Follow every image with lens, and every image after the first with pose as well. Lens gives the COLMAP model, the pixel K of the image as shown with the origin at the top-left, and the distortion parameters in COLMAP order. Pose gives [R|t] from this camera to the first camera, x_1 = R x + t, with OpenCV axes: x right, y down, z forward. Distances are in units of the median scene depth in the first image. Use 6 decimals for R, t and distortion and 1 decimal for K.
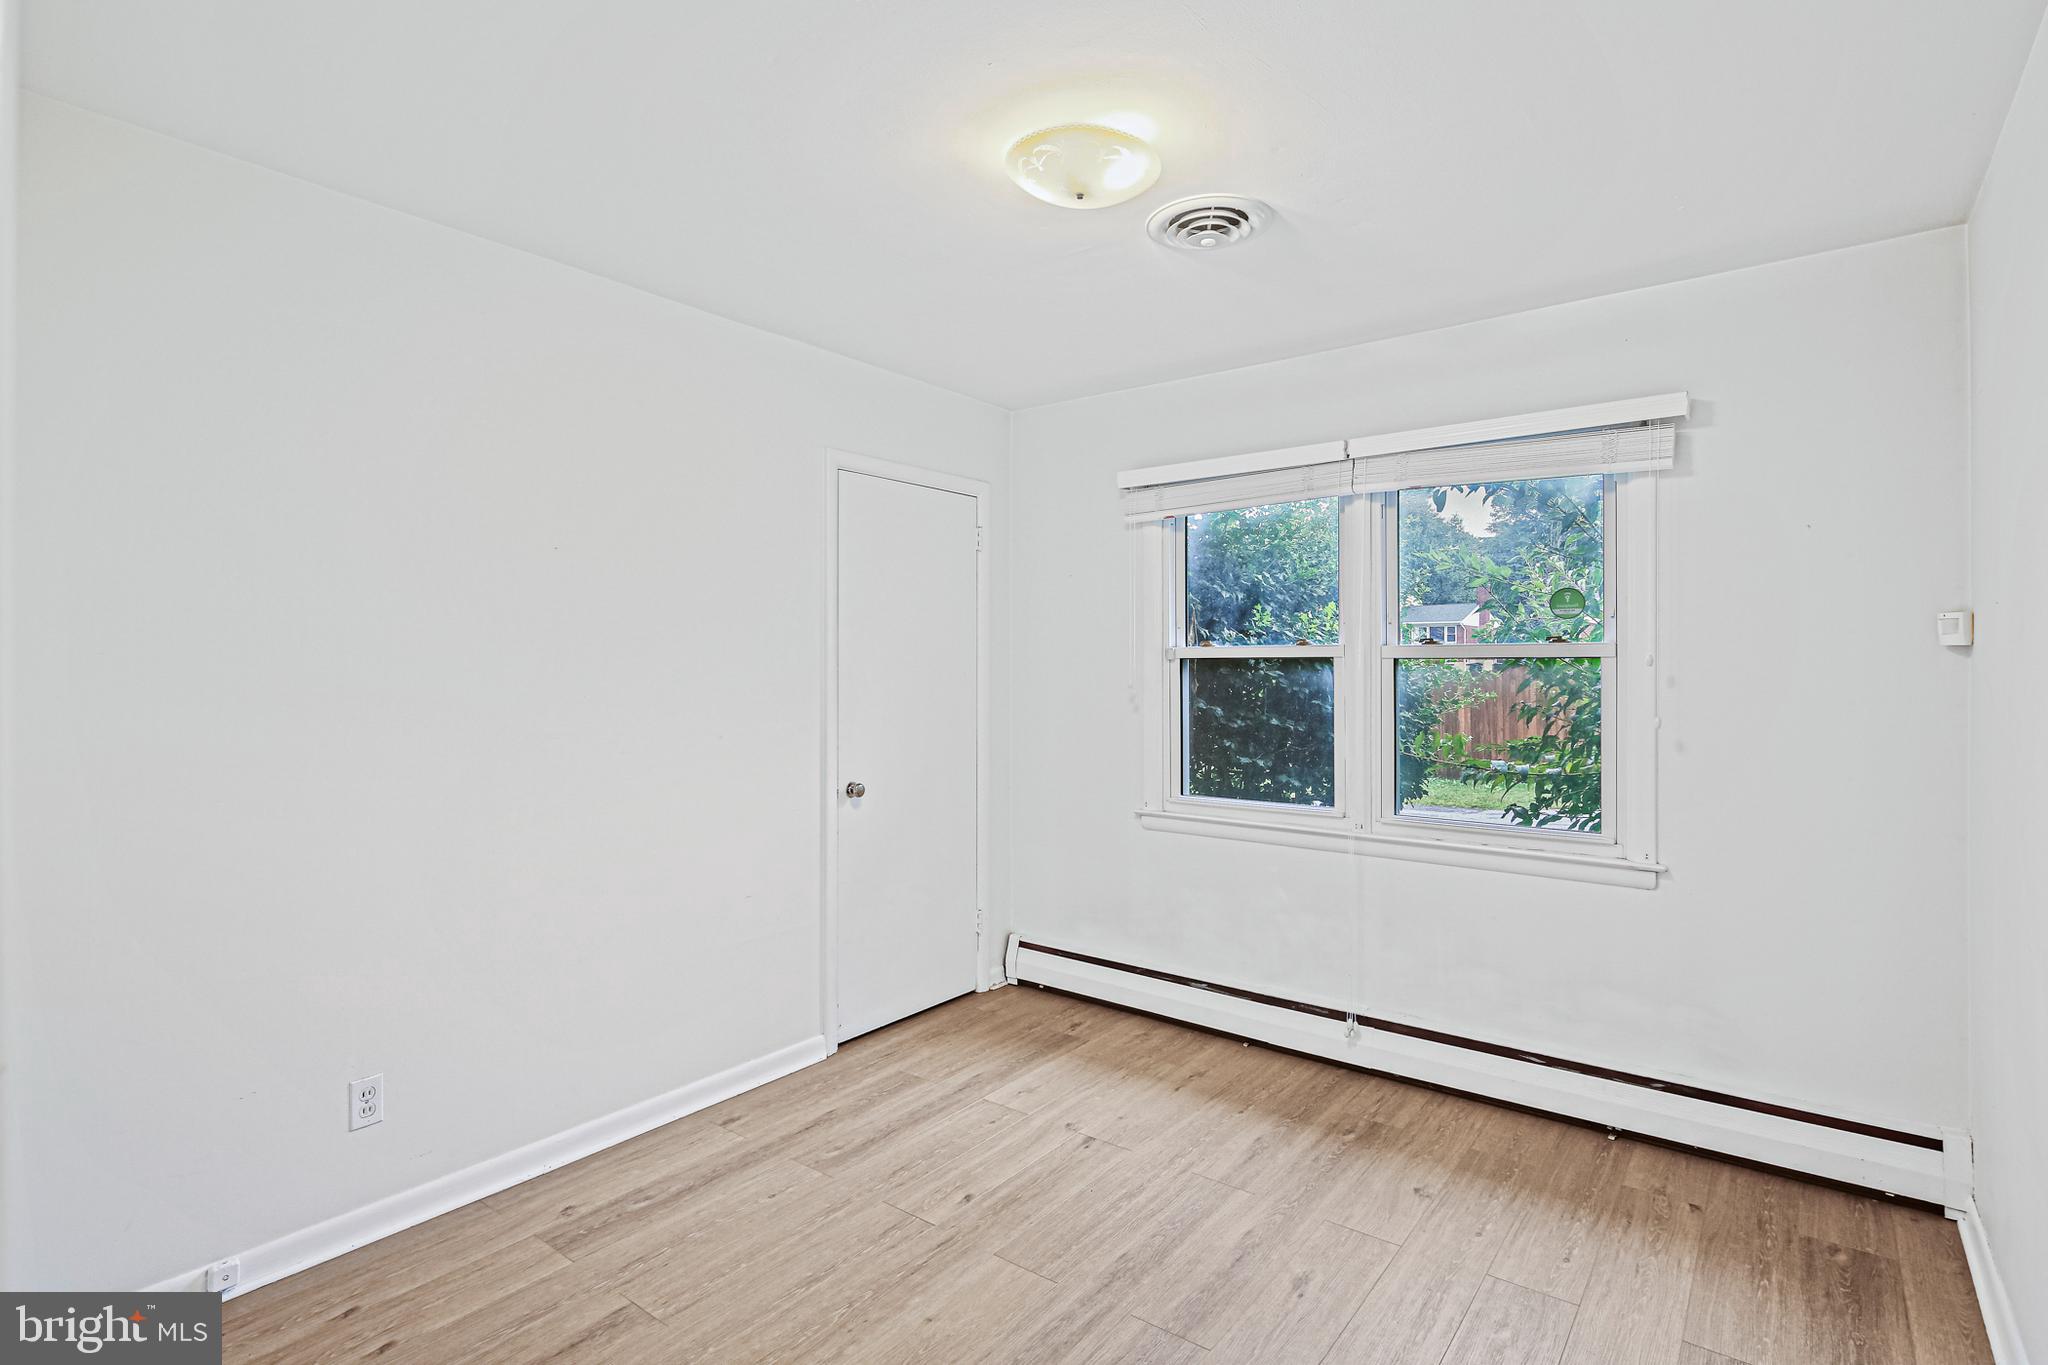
lens RADIAL K [[1015.7, 0, 1023.4], [0, 1015.7, 646.1], [0, 0, 1]] dist [0.002507, -0.001689]
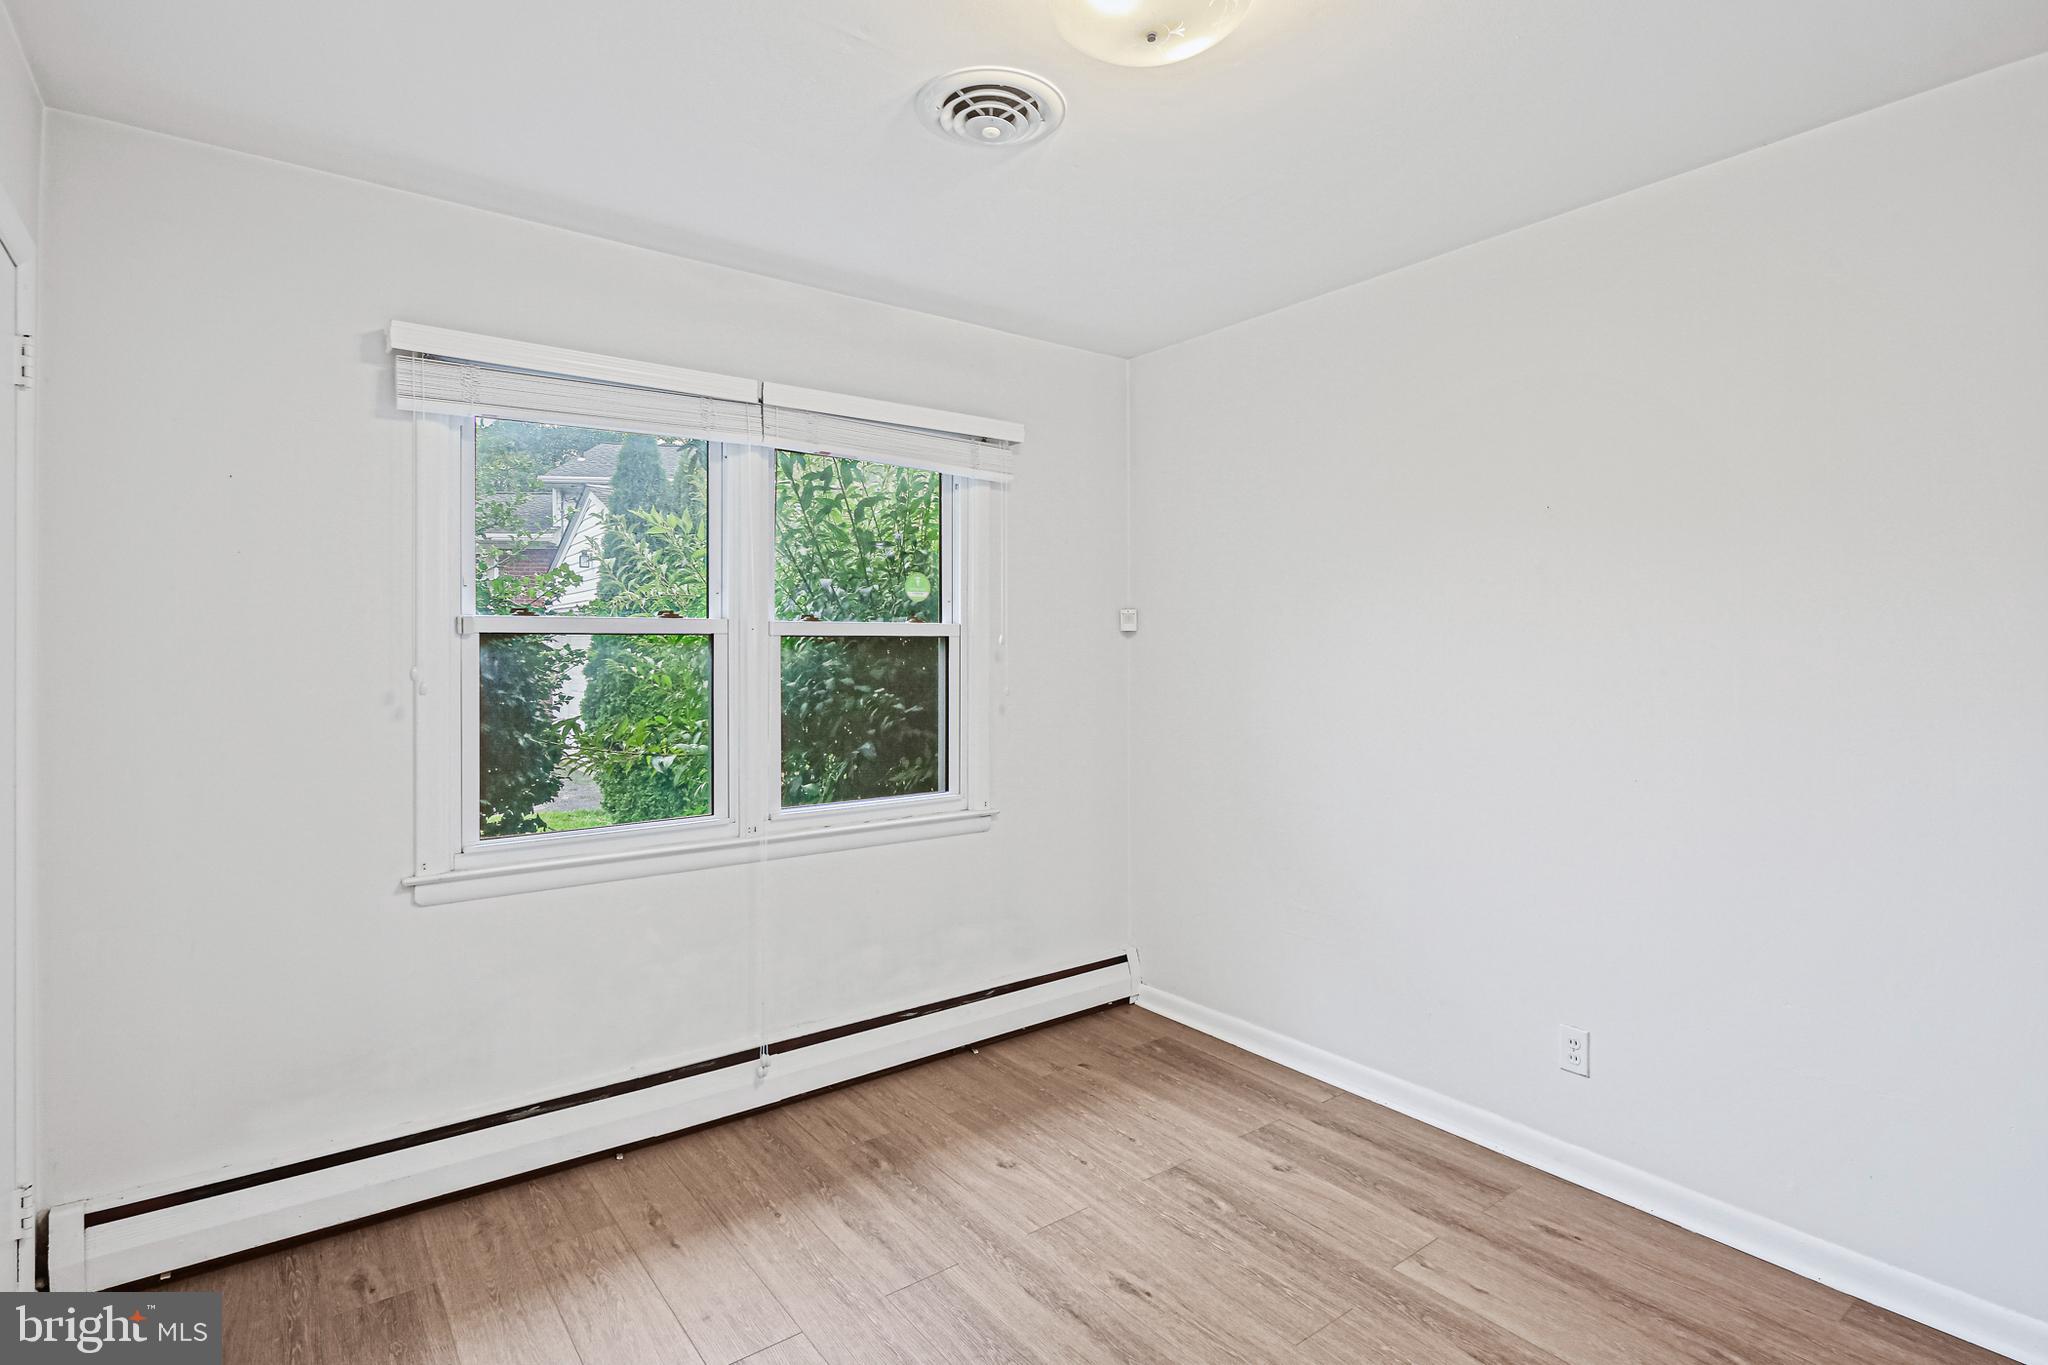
lens RADIAL K [[1008.3, 0, 1033.4], [0, 1008.3, 658.8], [0, 0, 1]] dist [0.003631, -0.002209]
pose [[0.245541, -0.014722, 0.969274, -0.487076], [-0.022954, 0.999516, 0.020997, 0.010935], [-0.969114, -0.027404, 0.245084, 0.636714]]
